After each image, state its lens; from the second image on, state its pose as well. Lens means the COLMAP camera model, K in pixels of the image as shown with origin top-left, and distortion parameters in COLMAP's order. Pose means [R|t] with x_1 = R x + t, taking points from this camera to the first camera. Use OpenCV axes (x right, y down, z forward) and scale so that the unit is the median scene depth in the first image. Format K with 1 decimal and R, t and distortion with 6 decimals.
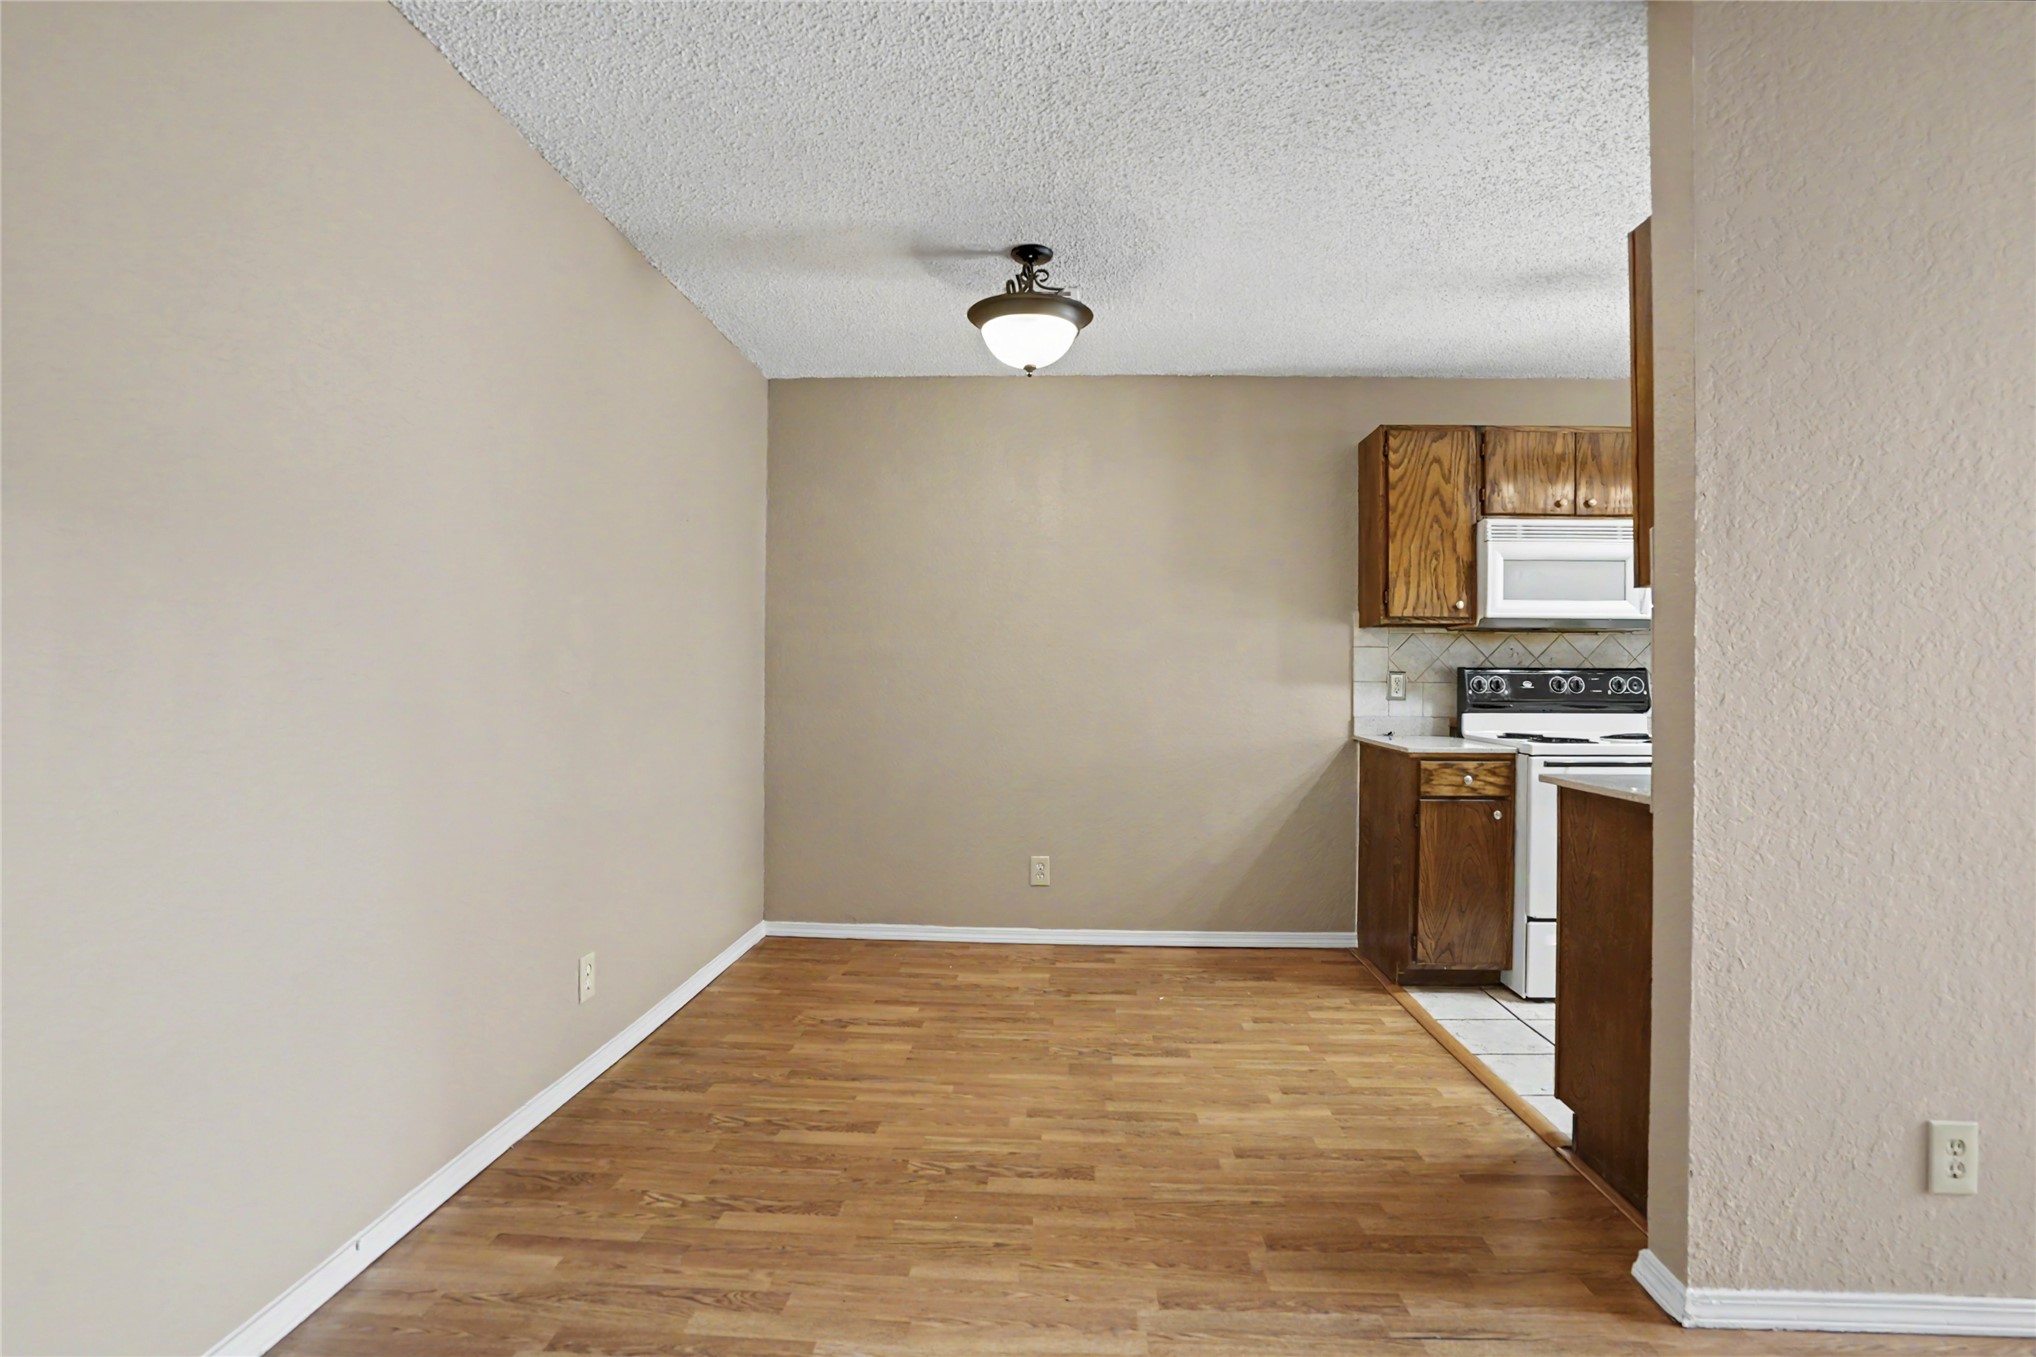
lens RADIAL K [[957.1, 0, 1020.6], [0, 957.1, 673.3], [0, 0, 1]] dist [-0.059726, 0.023256]
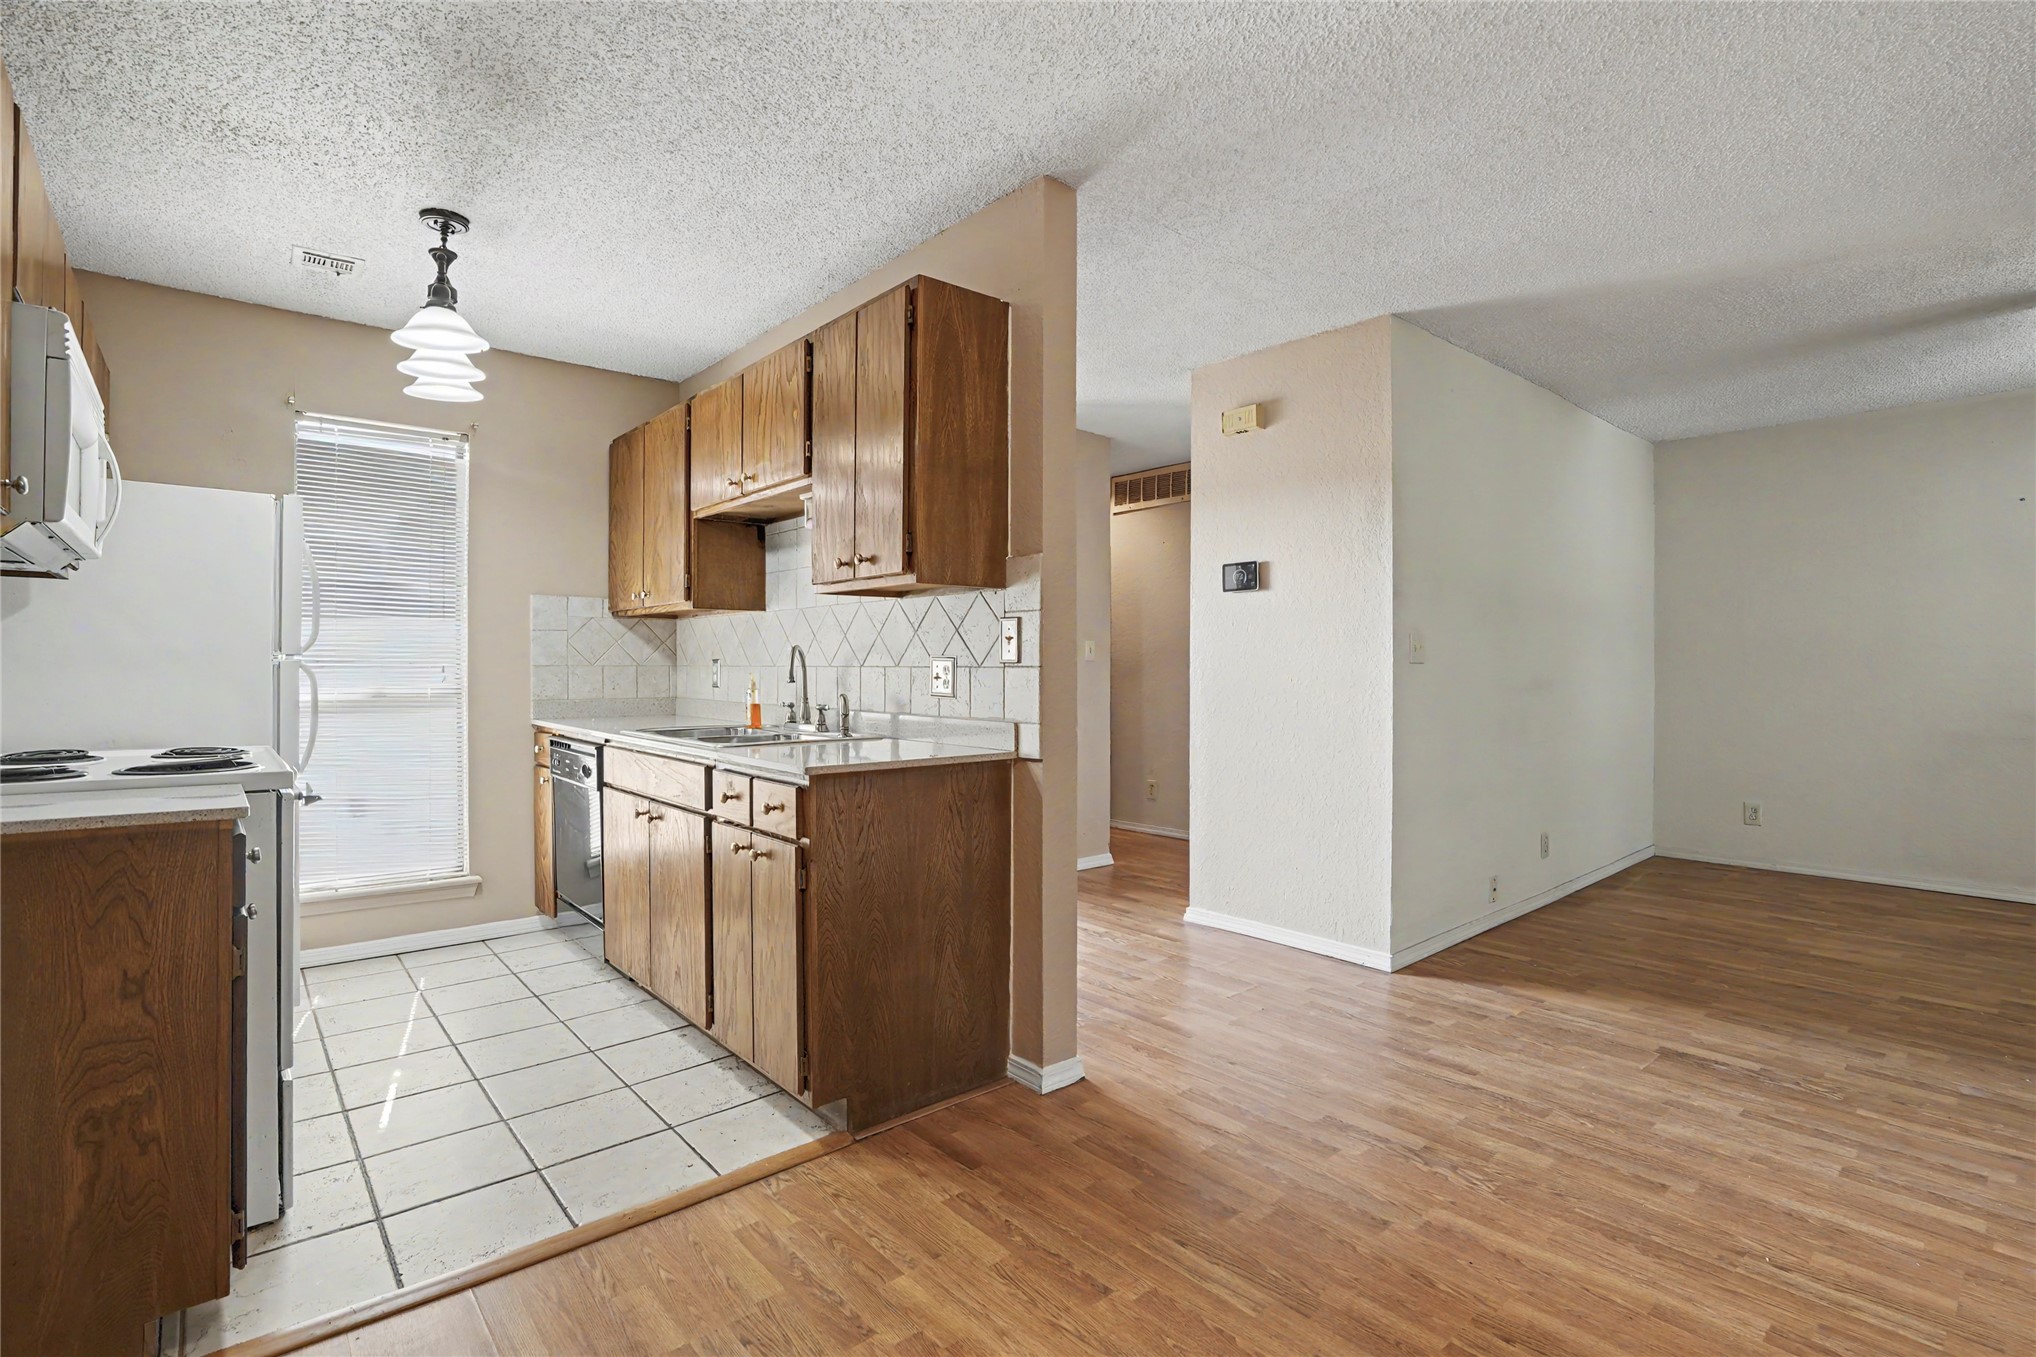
lens RADIAL K [[966.0, 0, 1020.6], [0, 966.0, 675.6], [0, 0, 1]] dist [-0.058897, 0.022300]
pose [[-0.690366, -0.014032, 0.723325, -0.175280], [-0.011454, 0.999899, 0.008465, 0.007039], [-0.723370, -0.002441, -0.690456, 1.041700]]
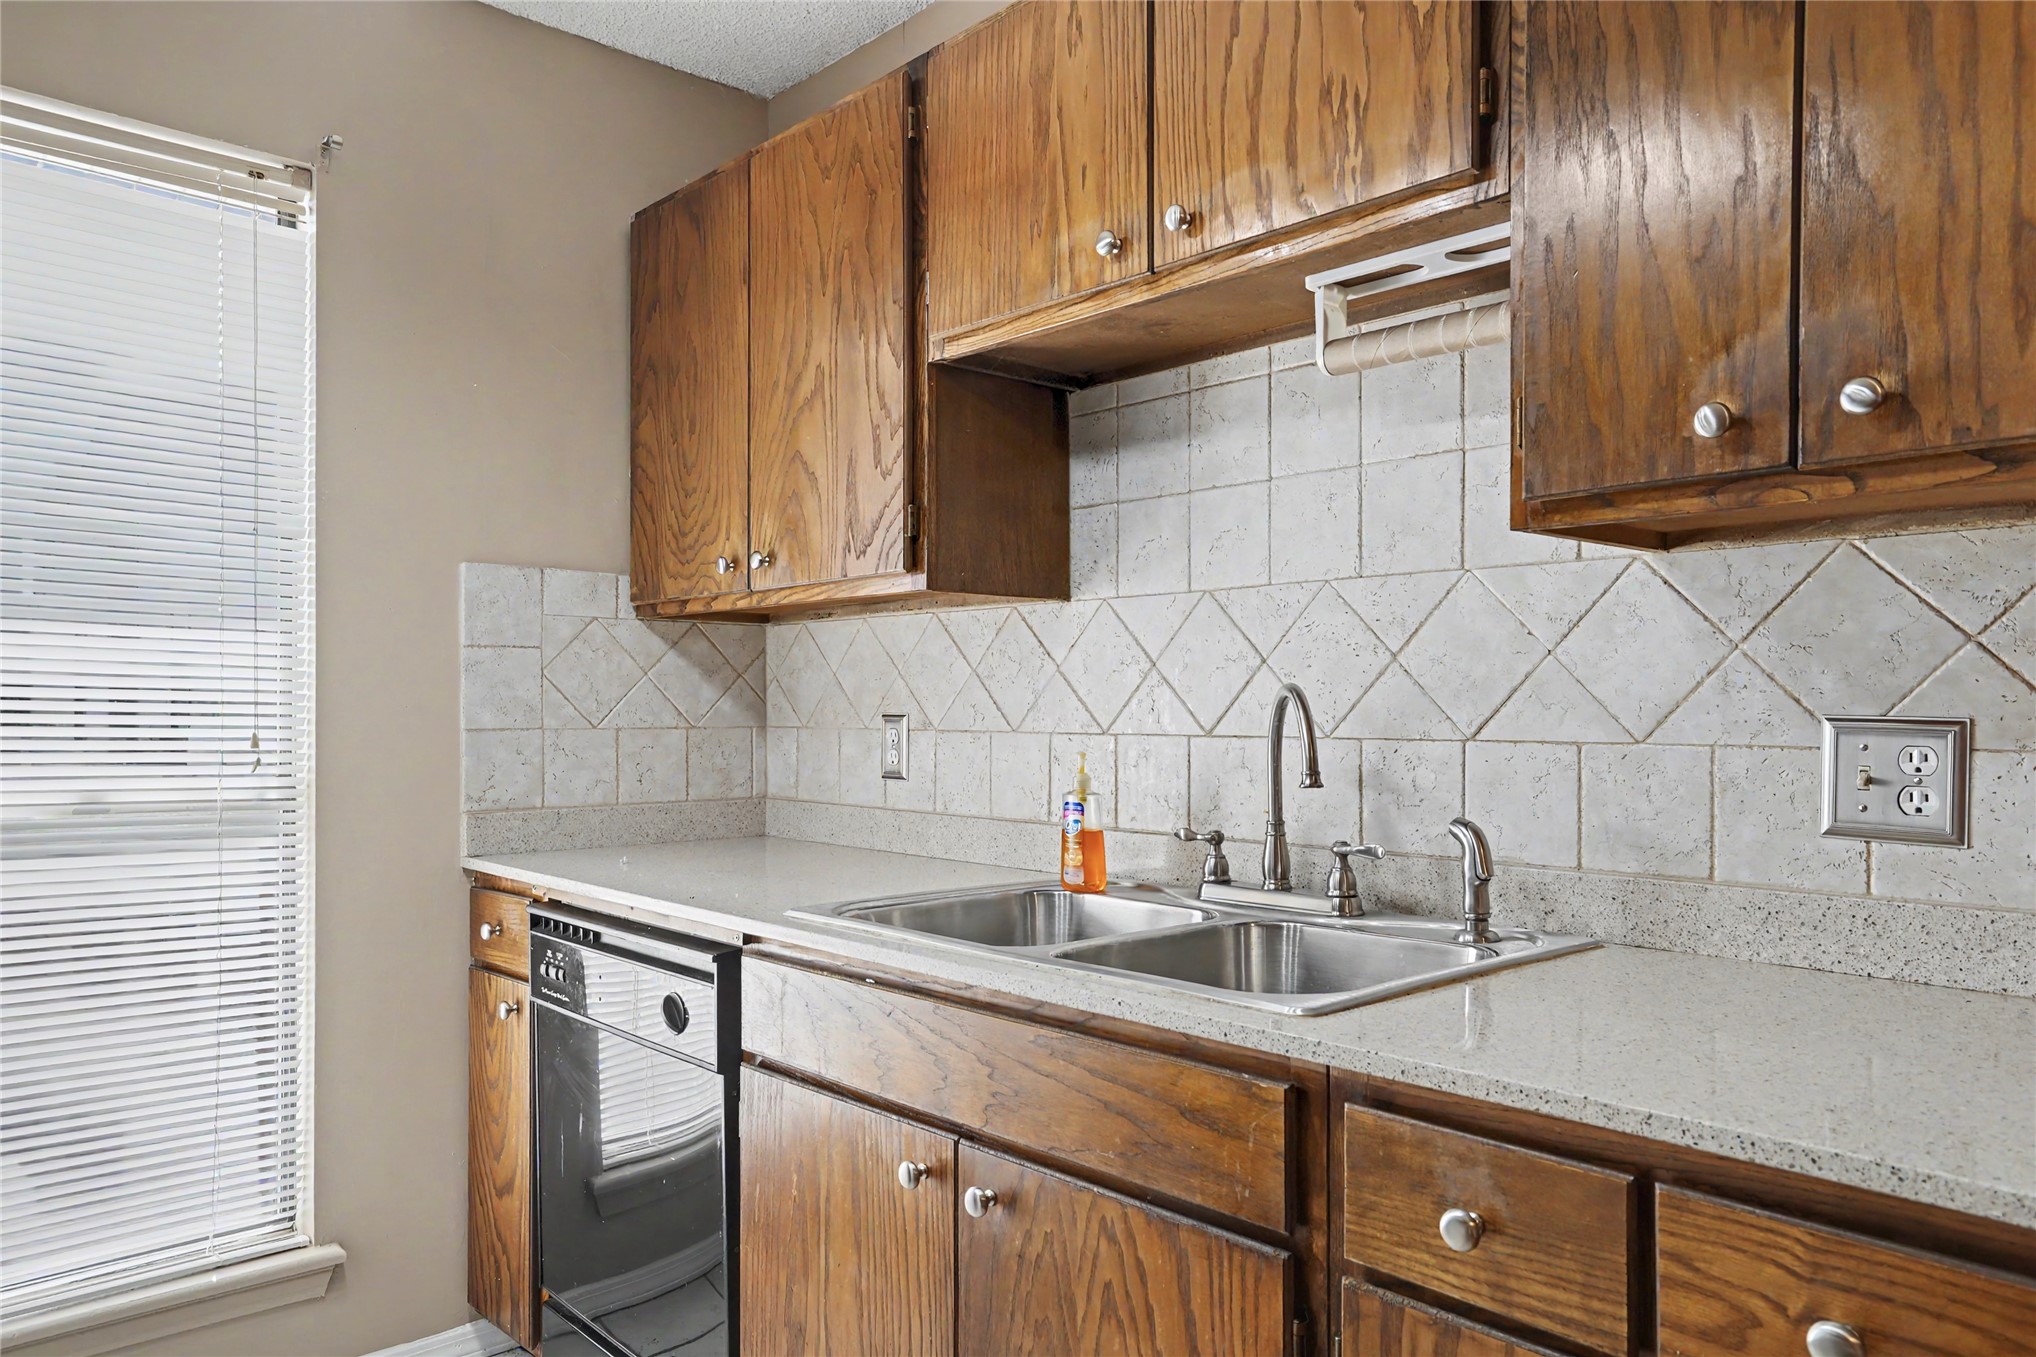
lens RADIAL K [[1405.2, 0, 1019.0], [0, 1405.2, 705.6], [0, 0, 1]] dist [0.003681, 0.002984]
pose [[-0.706793, -0.004568, 0.707405, 0.366896], [-0.010814, 0.999932, -0.004348, -0.000791], [-0.707337, -0.010723, -0.706795, 0.979749]]
